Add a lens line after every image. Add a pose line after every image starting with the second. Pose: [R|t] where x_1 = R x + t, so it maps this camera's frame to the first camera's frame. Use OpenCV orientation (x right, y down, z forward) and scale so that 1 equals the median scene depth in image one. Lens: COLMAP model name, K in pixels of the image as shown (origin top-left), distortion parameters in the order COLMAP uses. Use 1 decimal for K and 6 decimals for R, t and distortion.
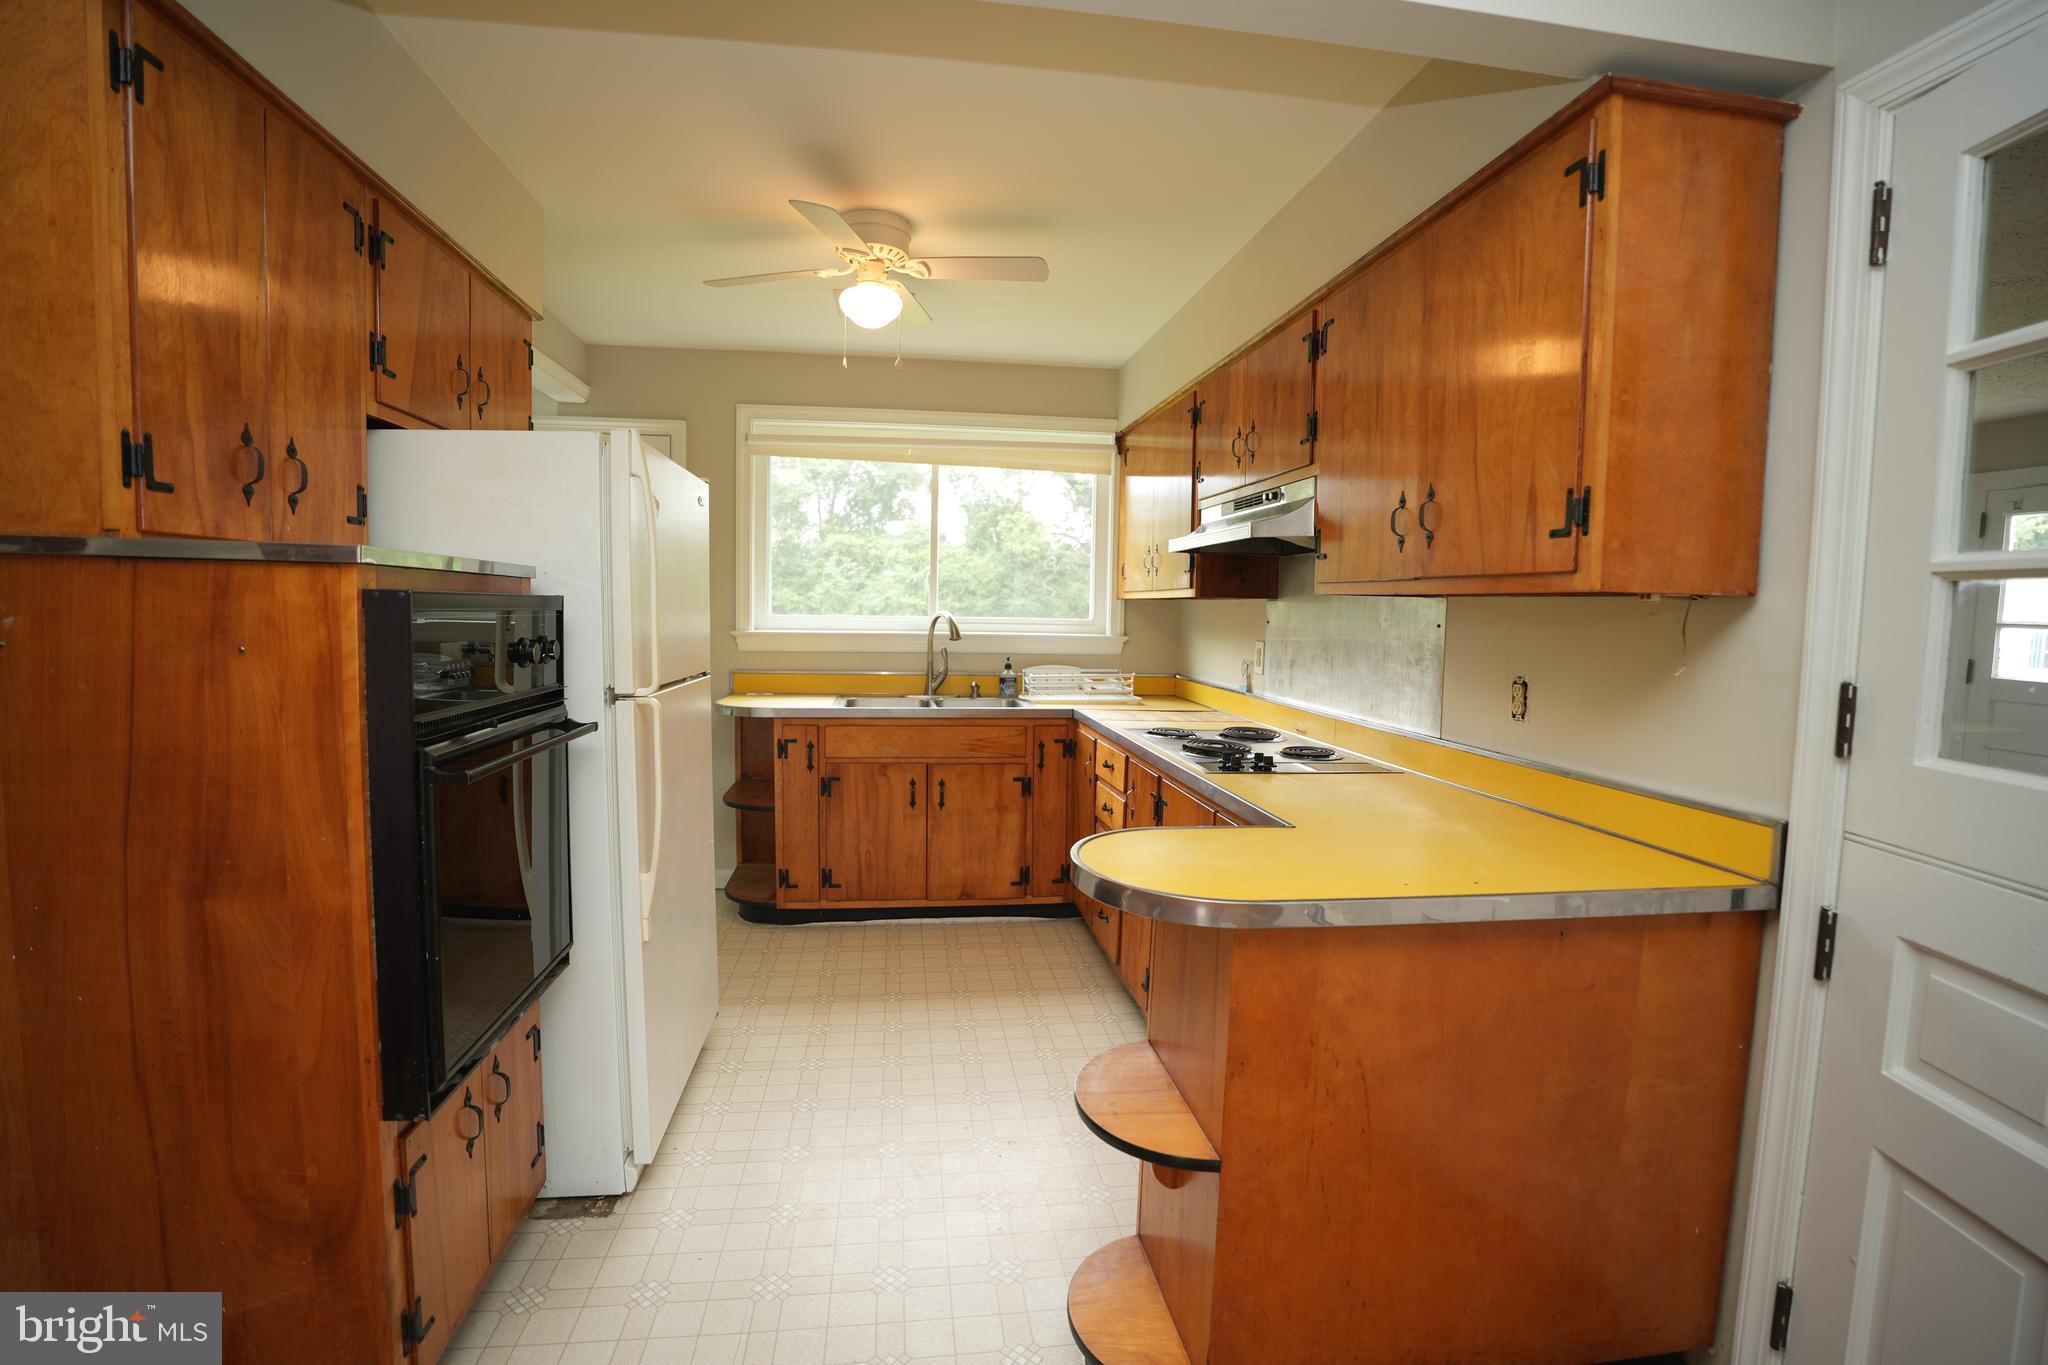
lens RADIAL K [[942.2, 0, 1024.0], [0, 942.2, 682.5], [0, 0, 1]] dist [-0.074562, 0.022336]
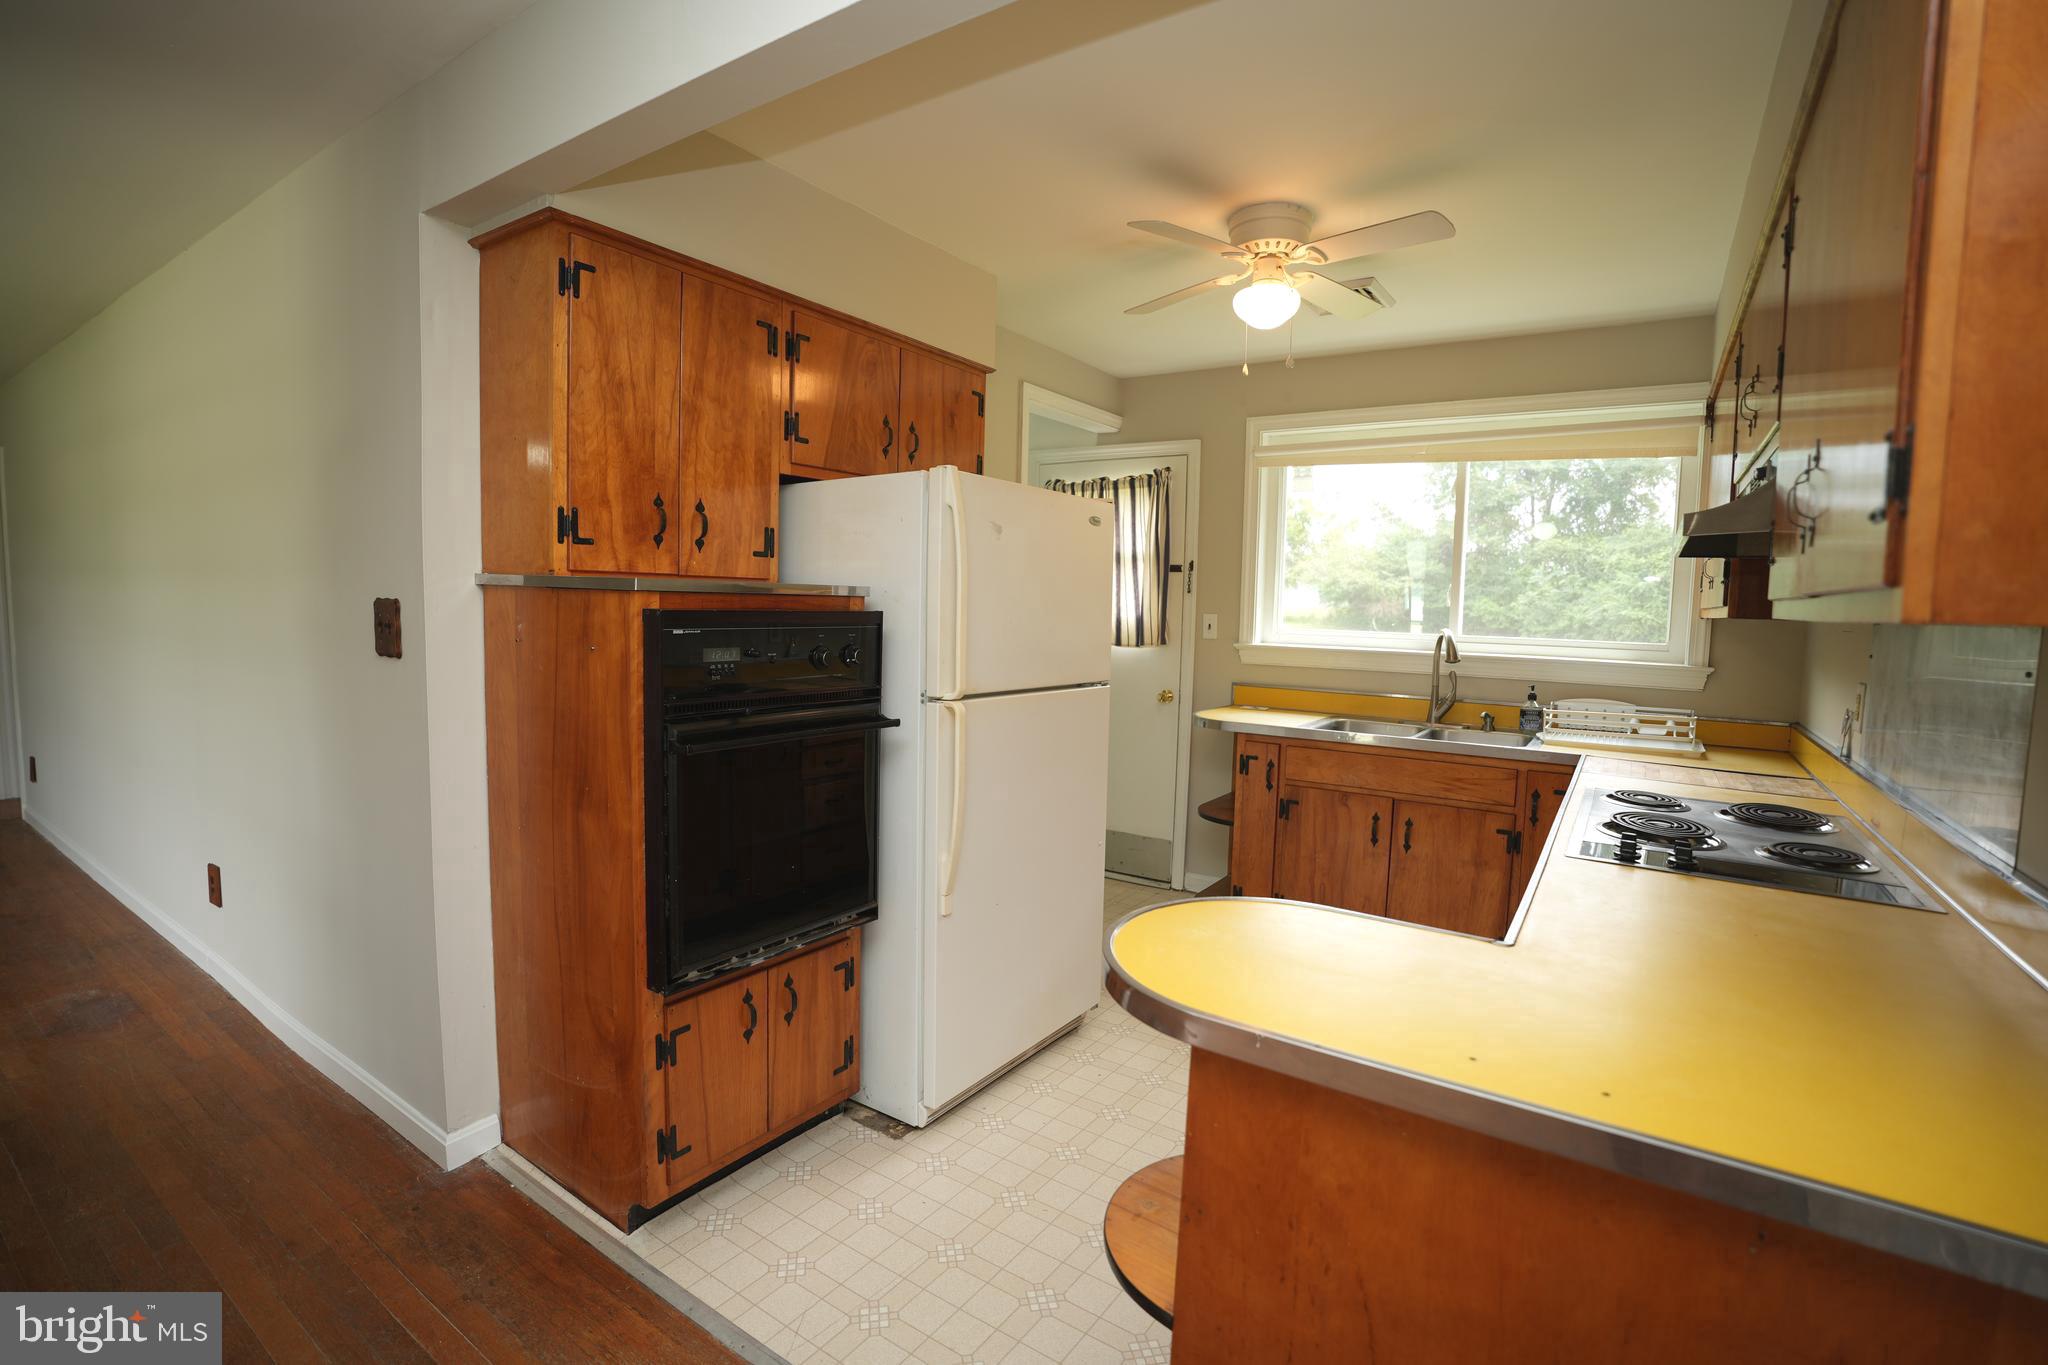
lens RADIAL K [[942.2, 0, 1024.0], [0, 942.2, 682.5], [0, 0, 1]] dist [-0.074562, 0.022336]
pose [[0.741295, 0.056678, -0.668782, 0.317359], [-0.063000, 0.997905, 0.014740, -0.021580], [0.668216, 0.031207, 0.743313, 0.151831]]
